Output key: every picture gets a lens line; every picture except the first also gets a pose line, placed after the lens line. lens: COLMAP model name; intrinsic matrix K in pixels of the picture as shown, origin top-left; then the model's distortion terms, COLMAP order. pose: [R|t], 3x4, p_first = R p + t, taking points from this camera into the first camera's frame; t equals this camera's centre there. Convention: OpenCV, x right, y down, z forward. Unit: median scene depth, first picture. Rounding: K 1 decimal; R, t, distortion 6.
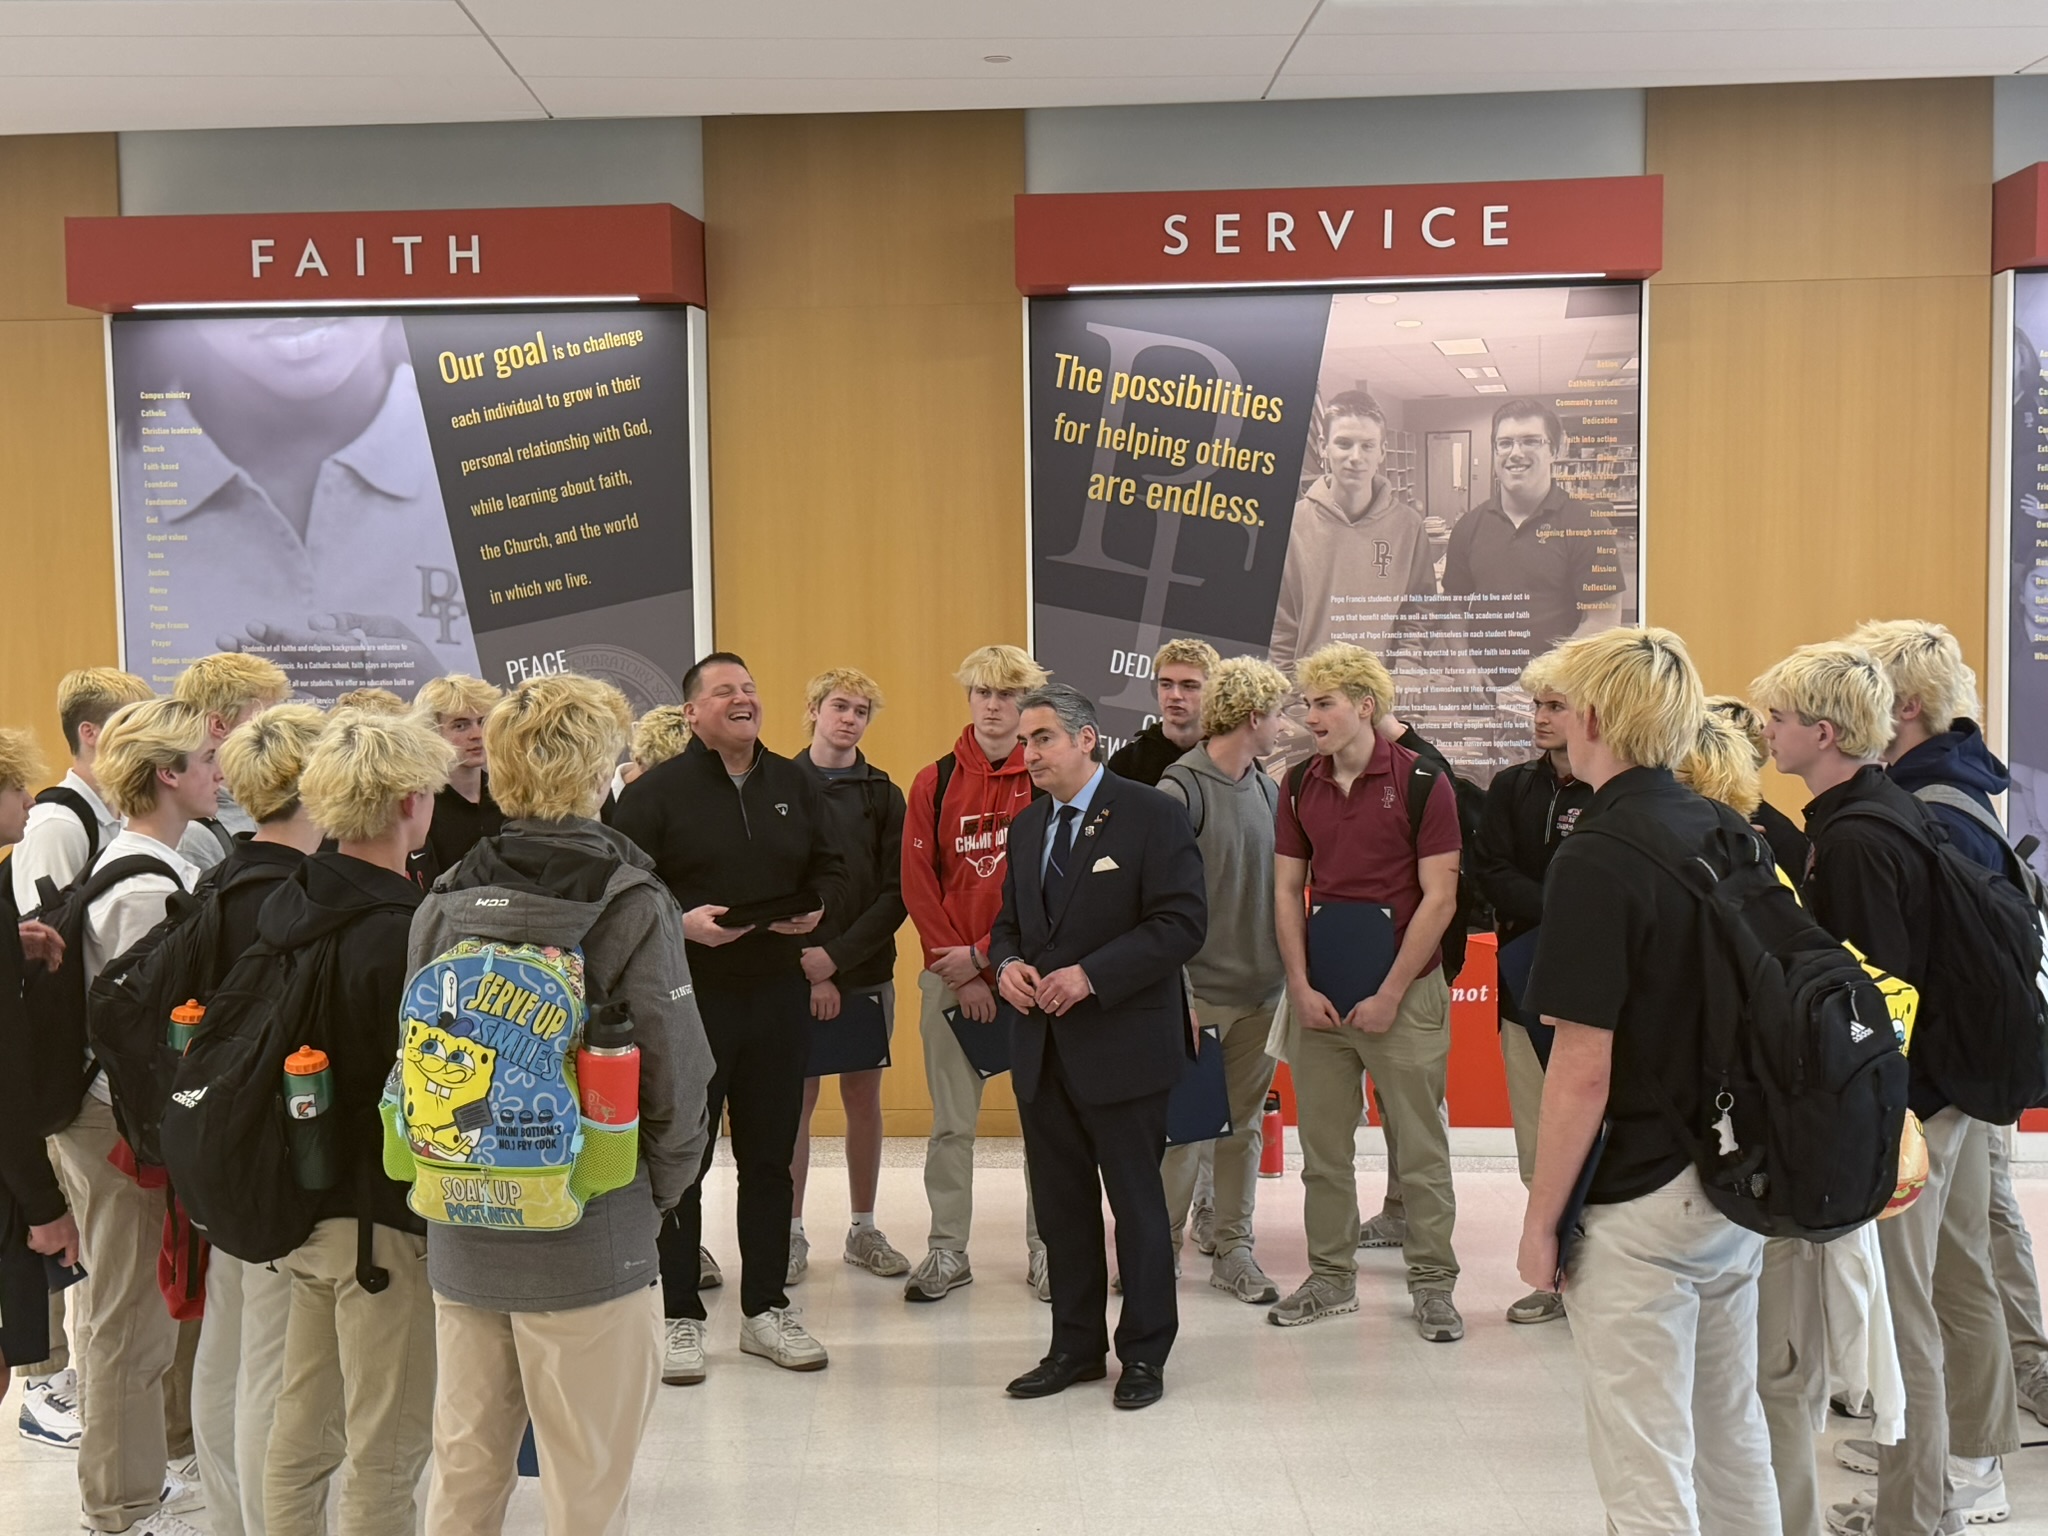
lens RADIAL K [[2717.9, 0, 1037.1], [0, 2717.9, 787.4], [0, 0, 1]] dist [0.118204, 0.000000]
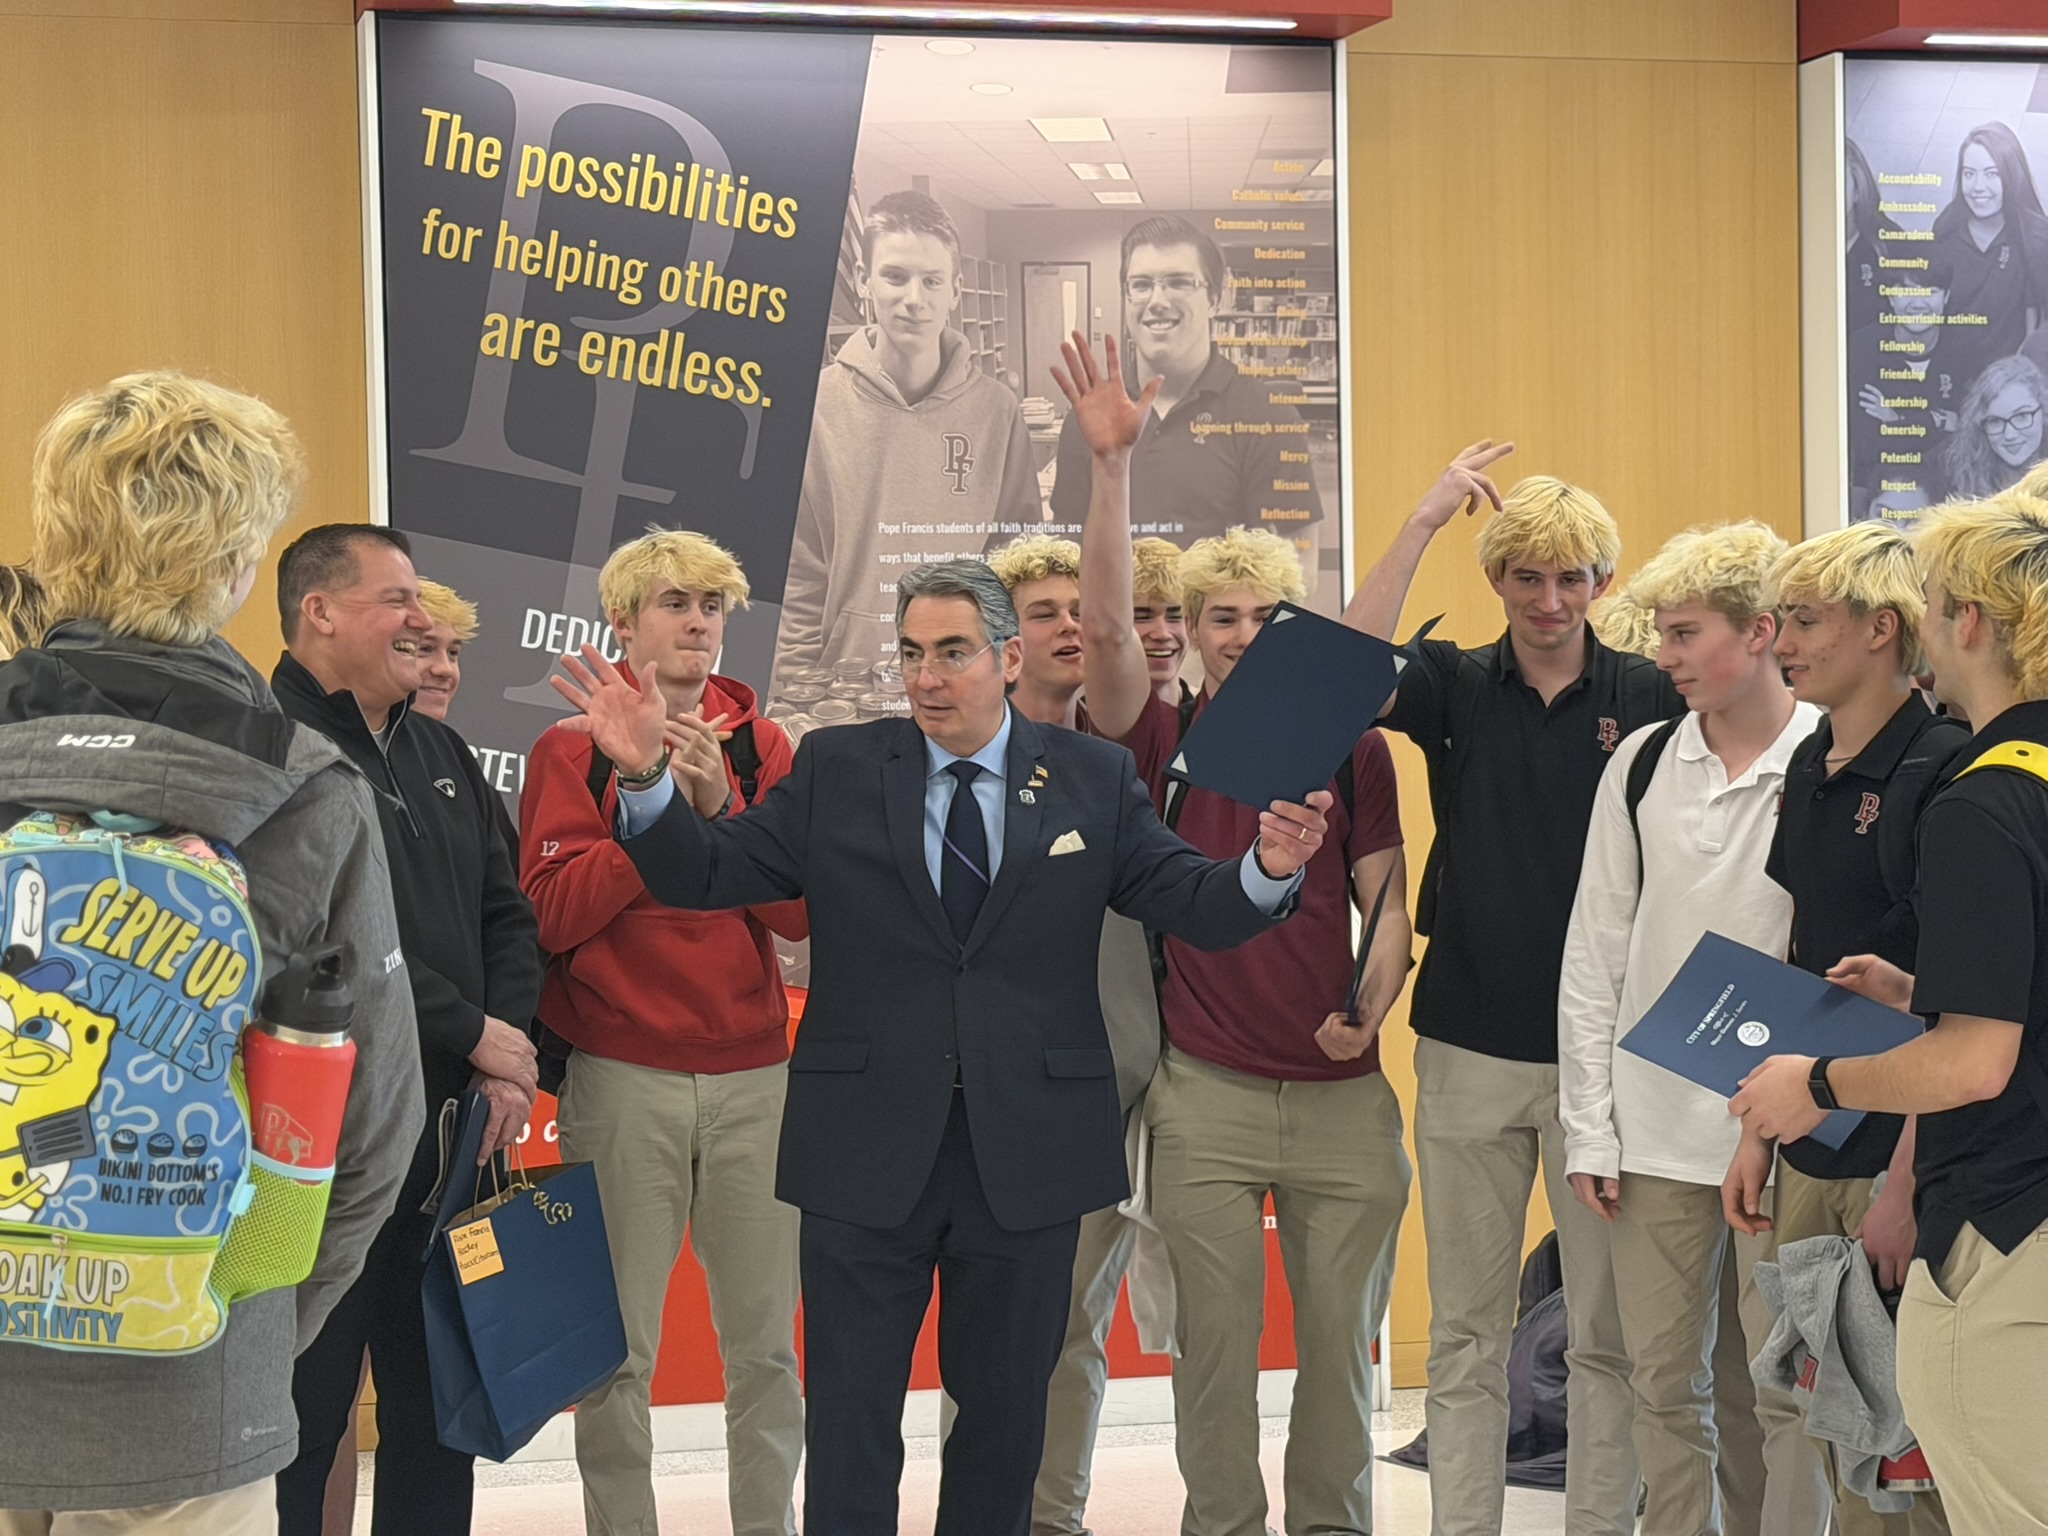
lens RADIAL K [[4244.9, 0, 1001.1], [0, 4244.9, 786.0], [0, 0, 1]] dist [0.142642, 0.000000]
pose [[0.941691, -0.006748, 0.336411, -0.188857], [0.029811, 0.997540, -0.063437, 0.050508], [-0.335156, 0.069767, 0.939576, 0.095696]]
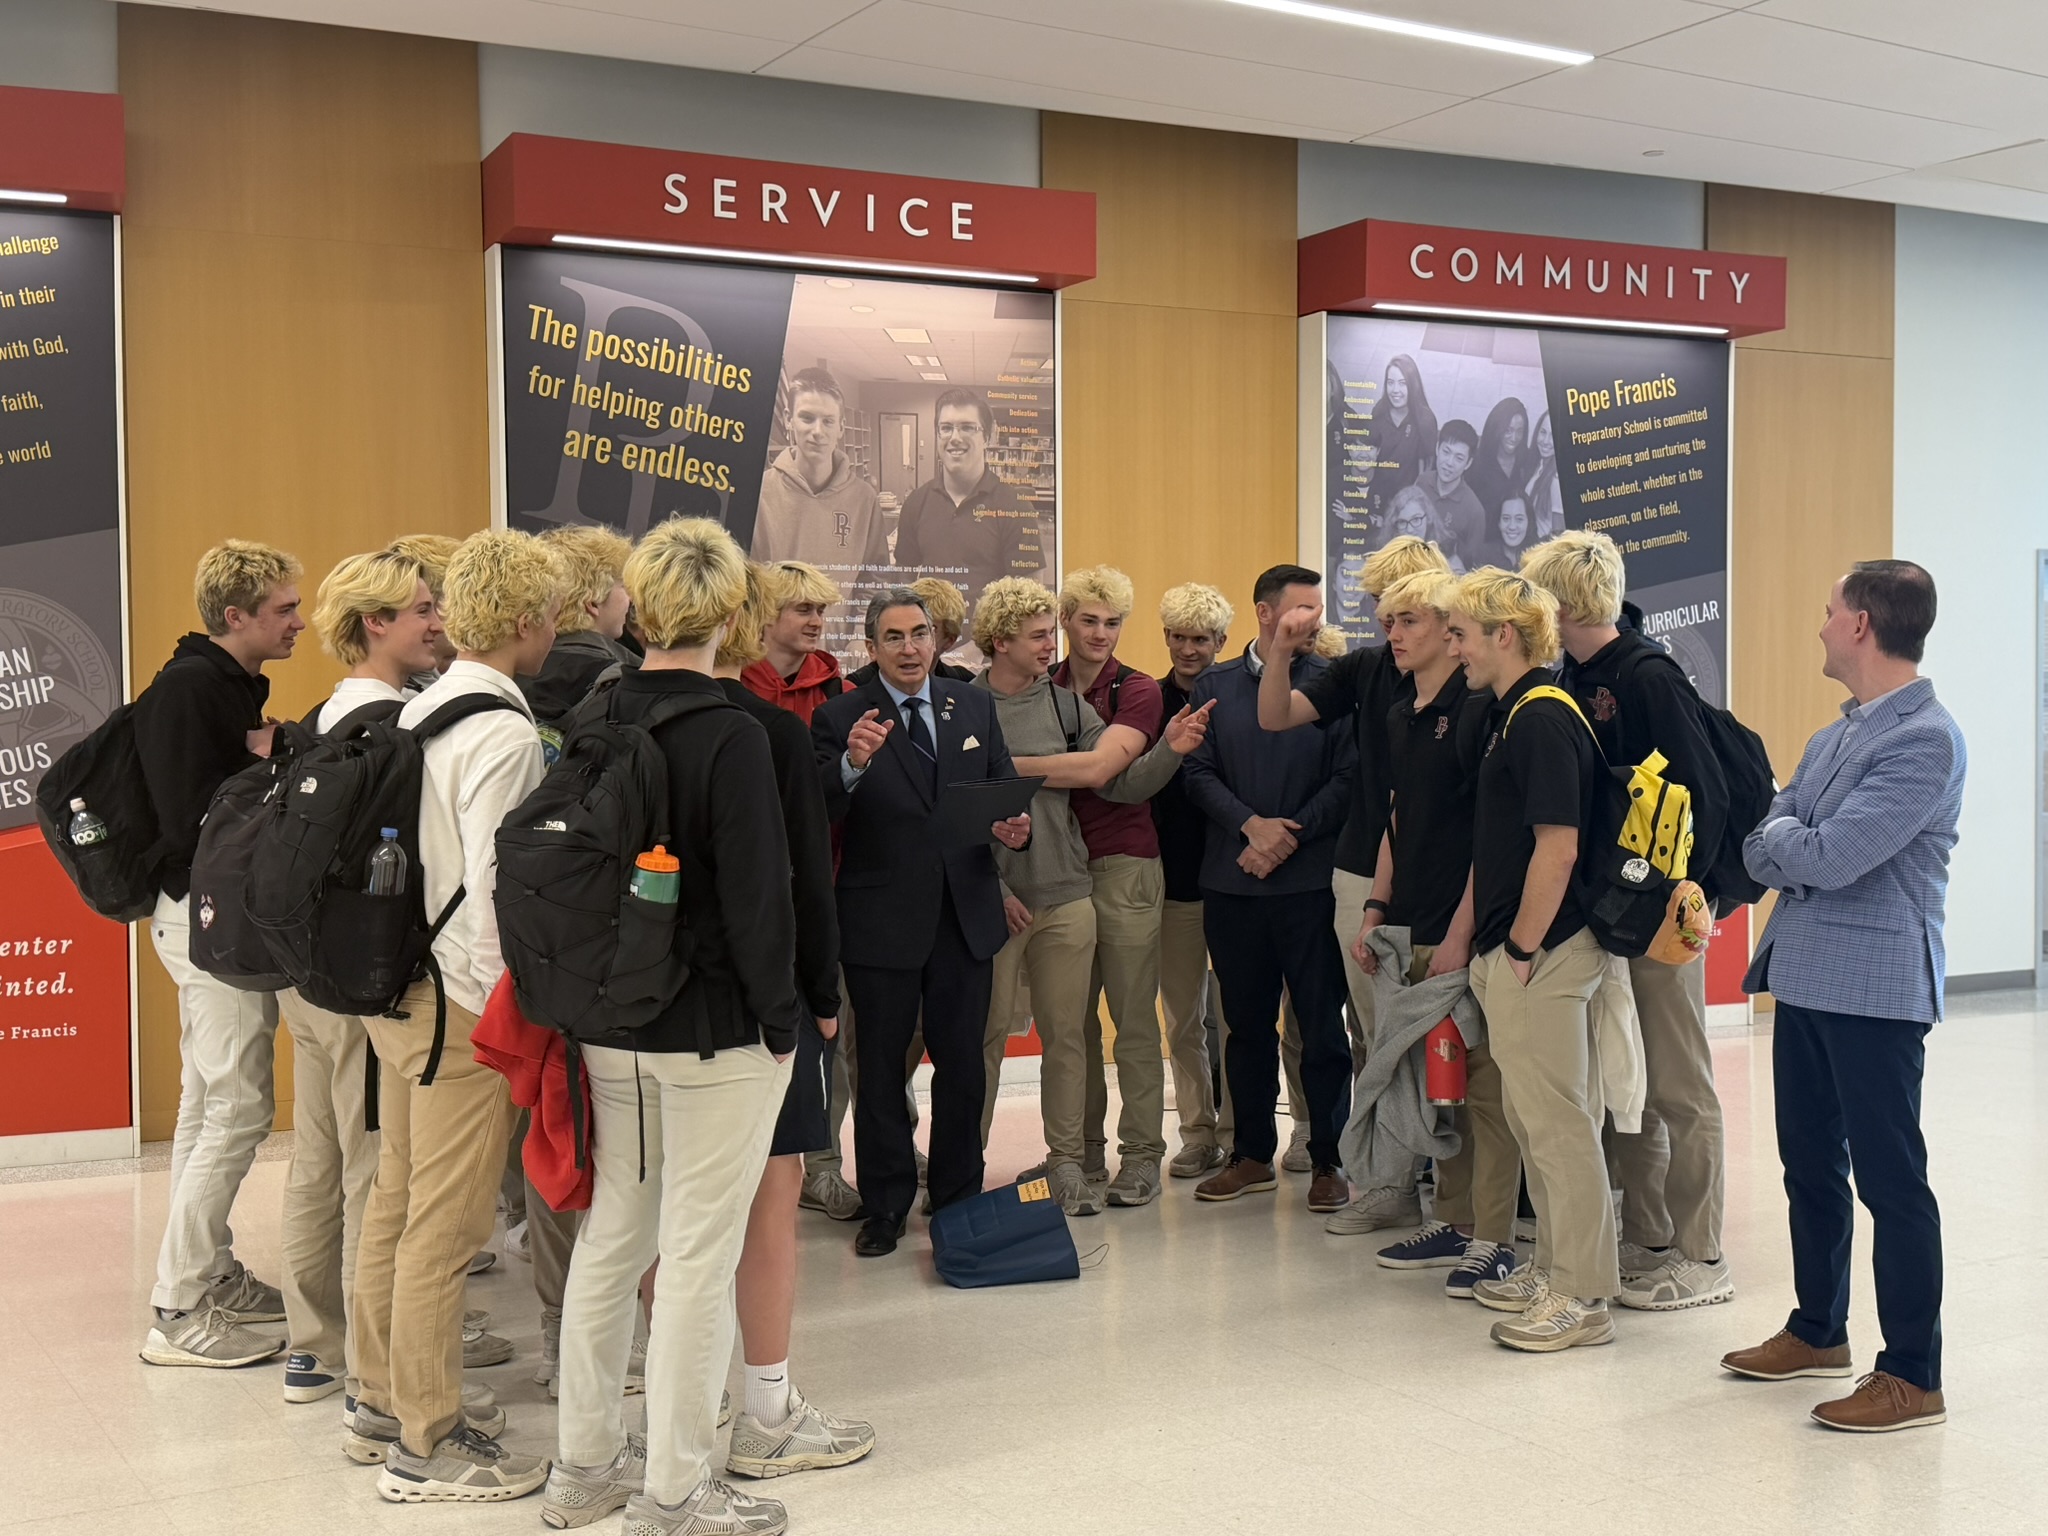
lens RADIAL K [[2293.7, 0, 1004.5], [0, 2293.7, 783.8], [0, 0, 1]] dist [0.116113, 0.000000]
pose [[0.875357, -0.009027, 0.483393, -0.249432], [0.025020, 0.999332, -0.026645, 0.039904], [-0.482829, 0.035418, 0.874998, 0.193392]]
